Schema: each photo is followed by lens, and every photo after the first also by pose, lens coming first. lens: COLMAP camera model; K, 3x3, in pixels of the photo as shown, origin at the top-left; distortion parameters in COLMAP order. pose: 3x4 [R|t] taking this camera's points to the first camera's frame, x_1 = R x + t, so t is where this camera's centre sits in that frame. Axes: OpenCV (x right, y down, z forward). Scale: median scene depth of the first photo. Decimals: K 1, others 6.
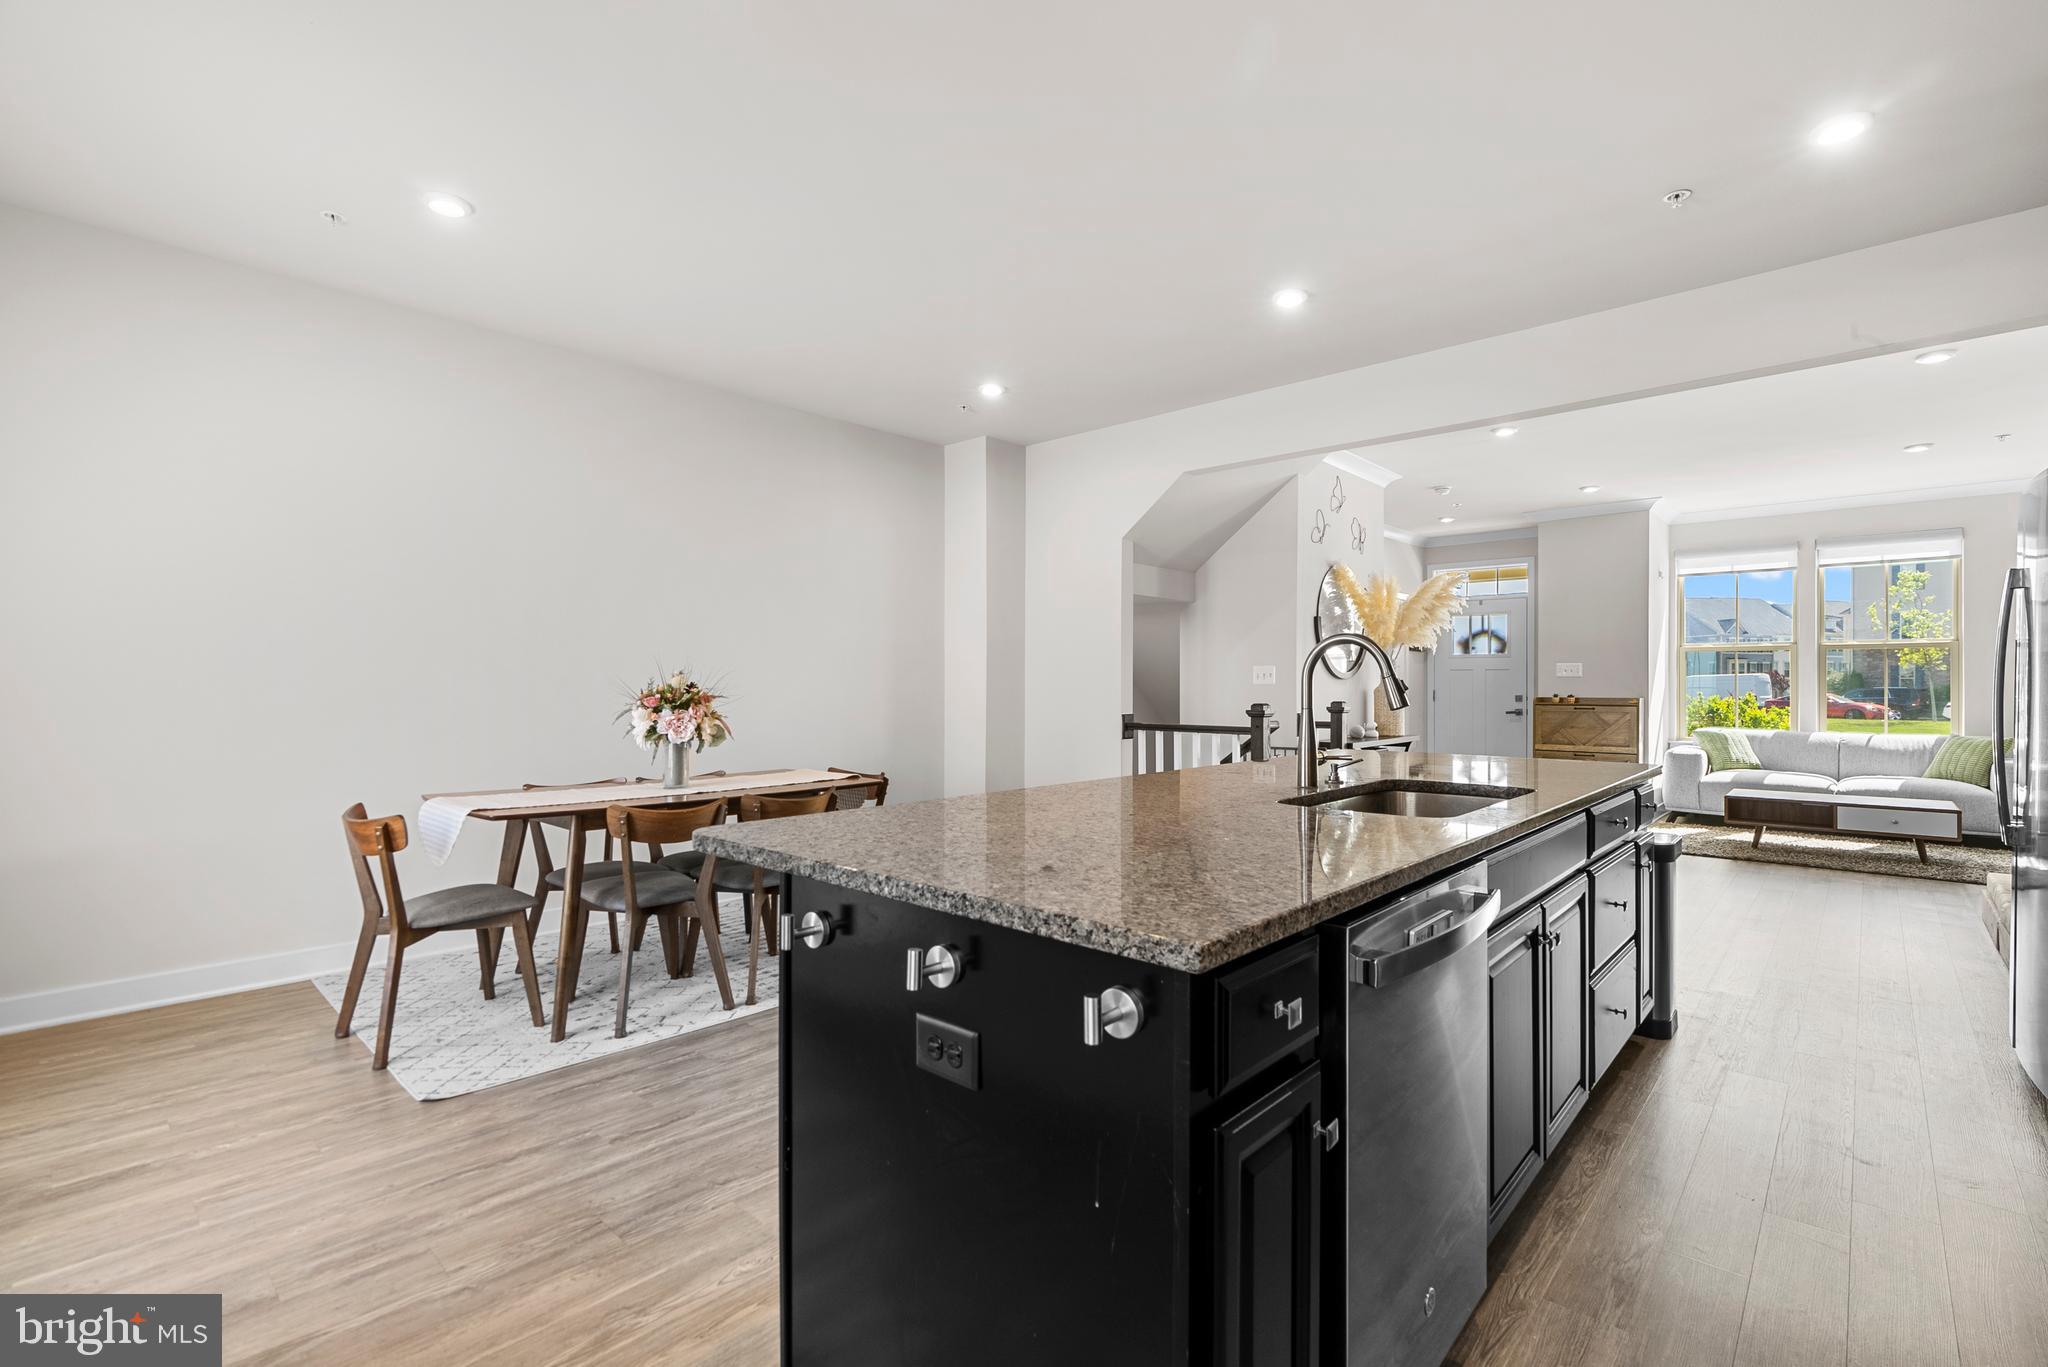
lens RADIAL K [[928.2, 0, 1014.1], [0, 928.2, 685.6], [0, 0, 1]] dist [-0.014802, 0.007204]
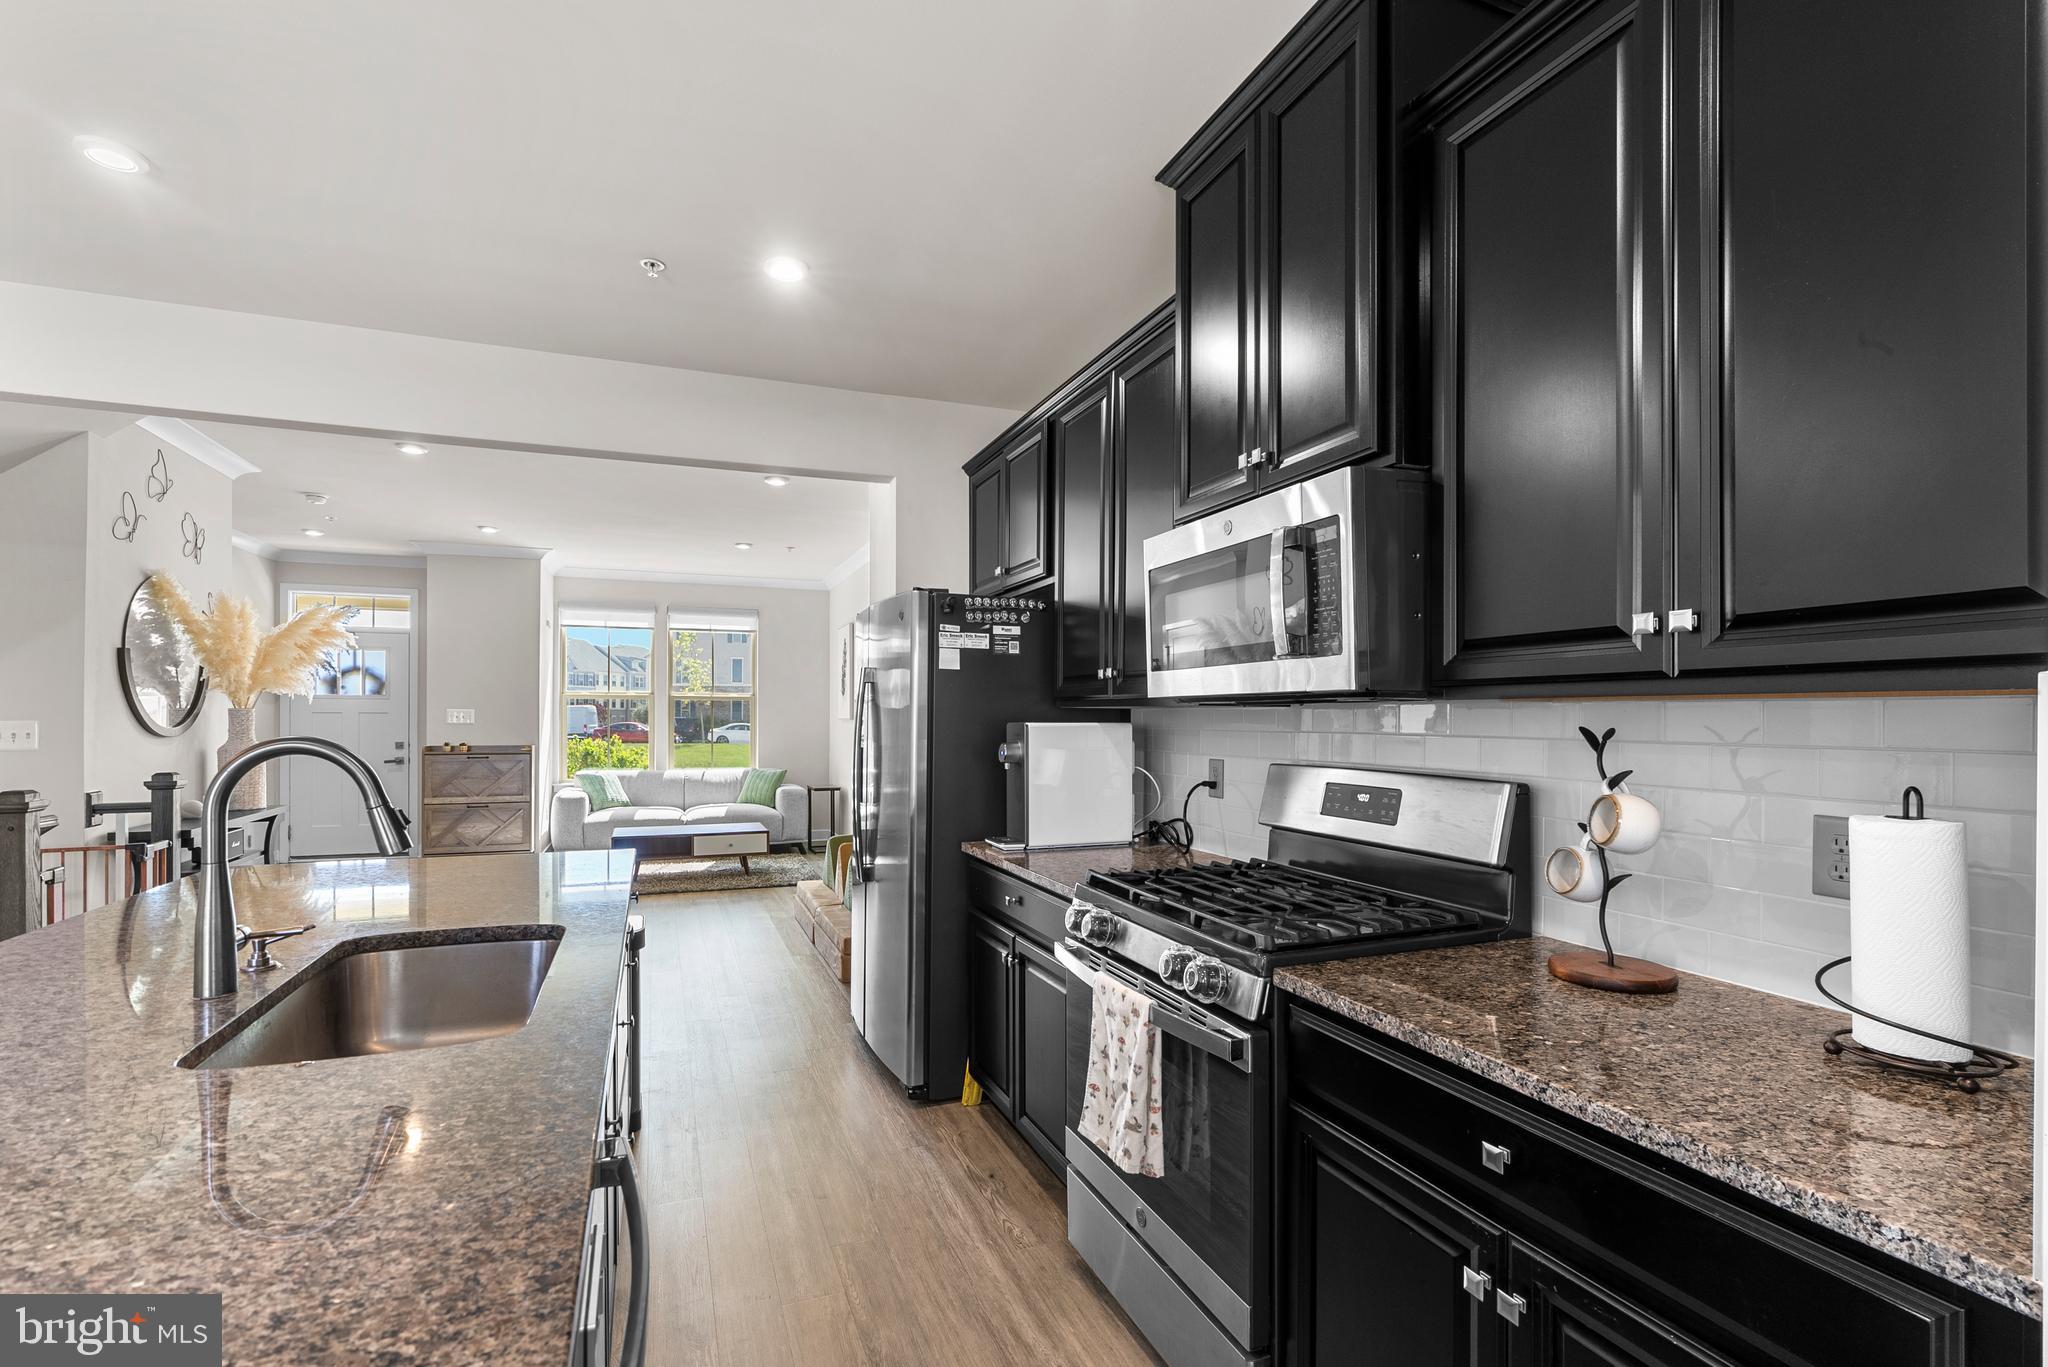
lens RADIAL K [[928.2, 0, 1013.4], [0, 928.2, 713.9], [0, 0, 1]] dist [-0.014802, 0.007204]
pose [[0.439696, 0.002070, 0.898144, 0.004030], [-0.002747, 0.999996, -0.000960, -0.022409], [-0.898142, -0.002045, 0.439700, 0.090981]]
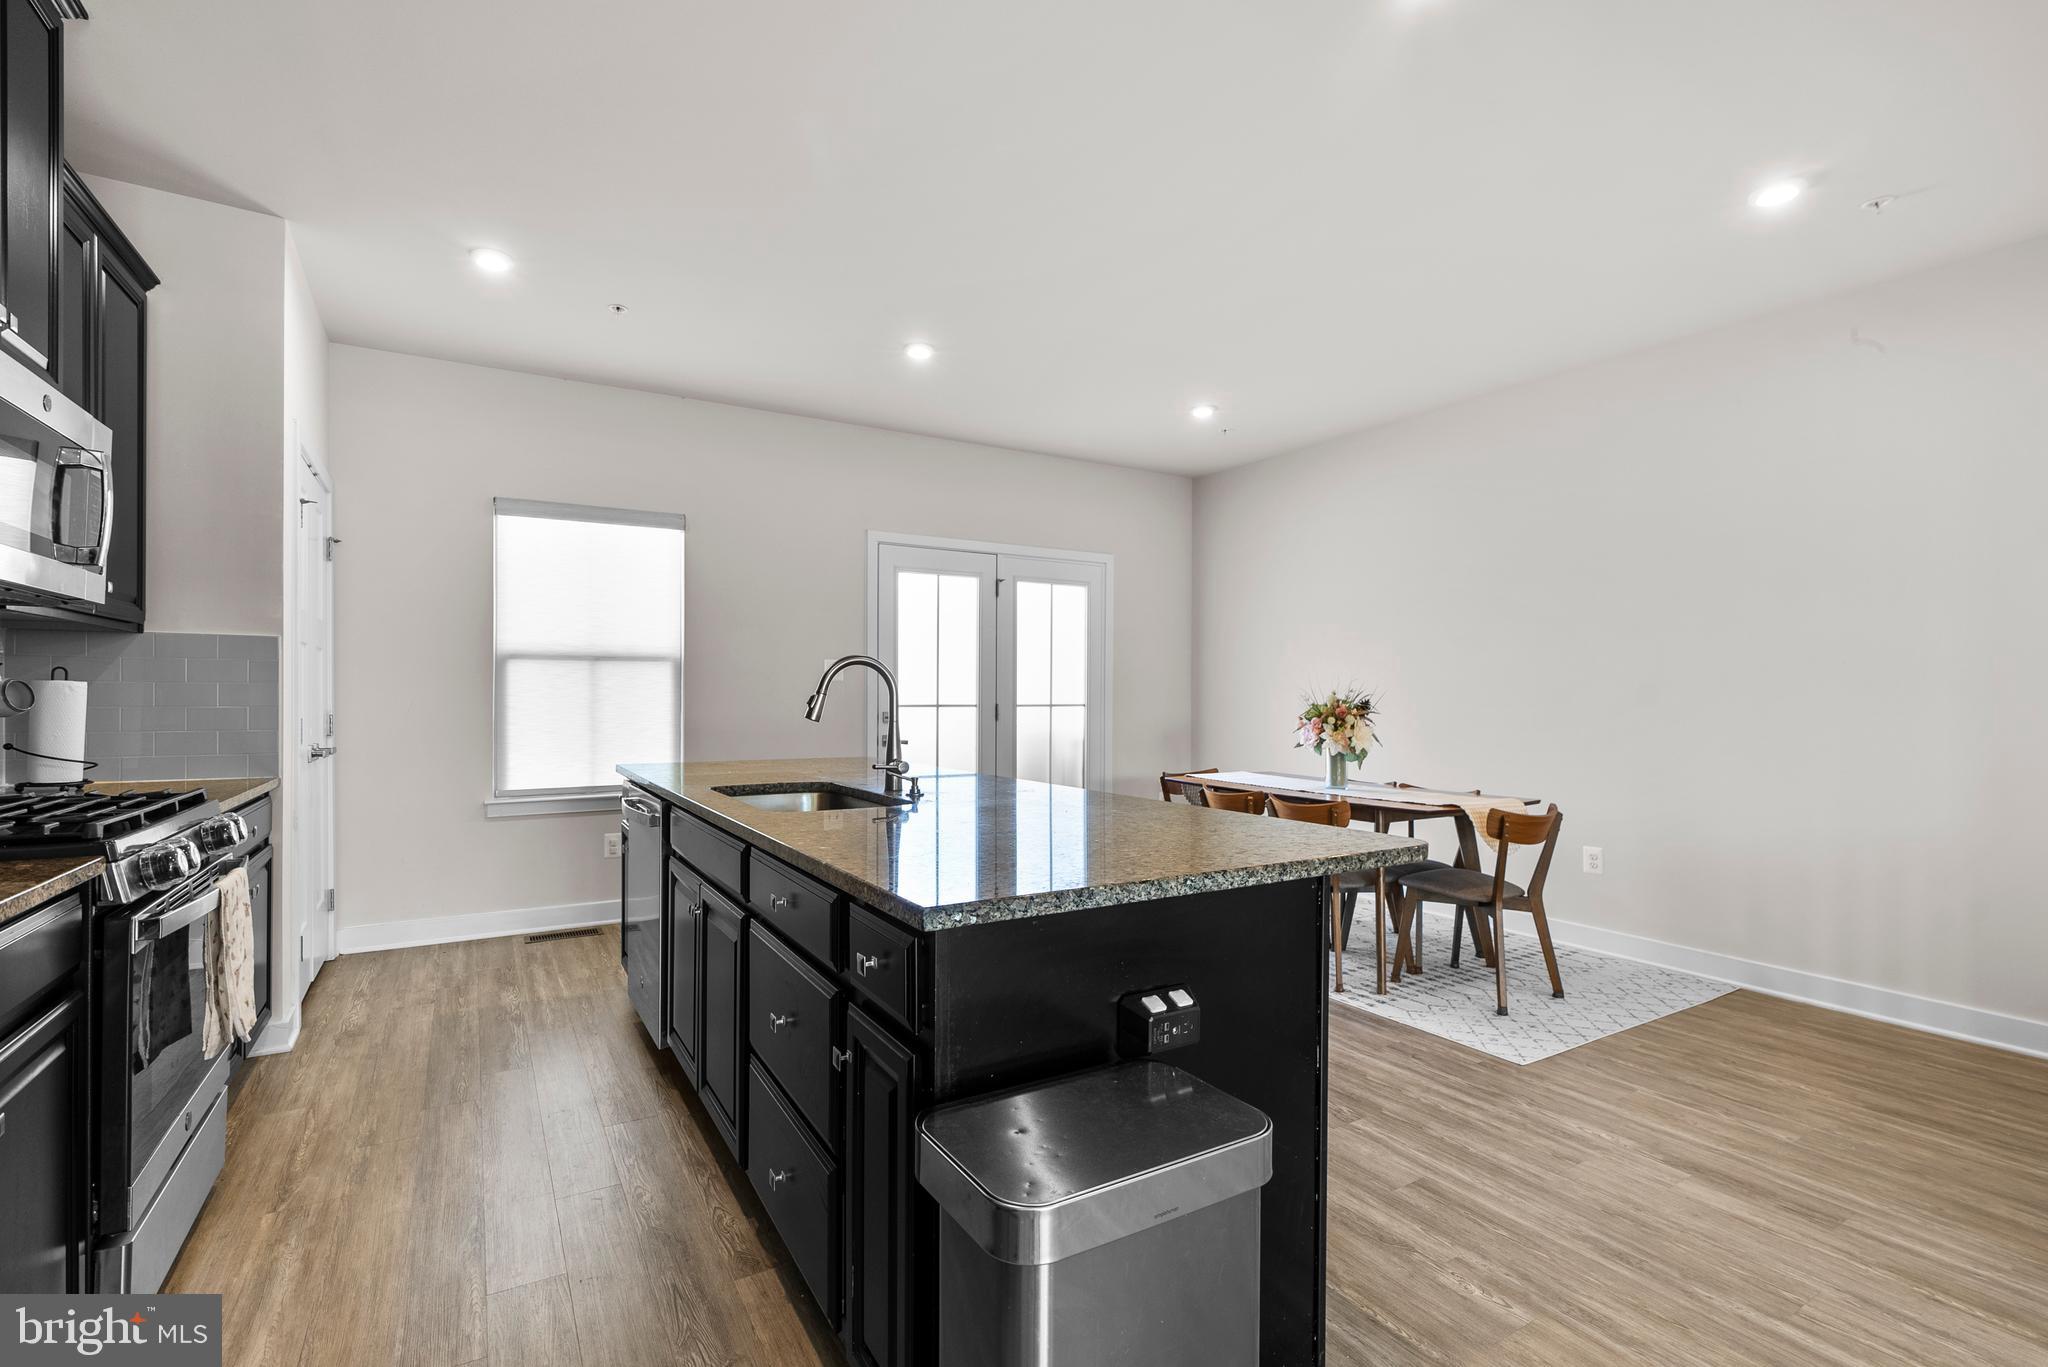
lens RADIAL K [[928.2, 0, 1014.1], [0, 928.2, 695.4], [0, 0, 1]] dist [-0.014802, 0.007204]
pose [[-0.281800, -0.005413, -0.959458, 0.446226], [-0.006996, 0.999969, -0.003587, -0.000142], [0.959448, 0.005702, -0.281829, 0.478622]]
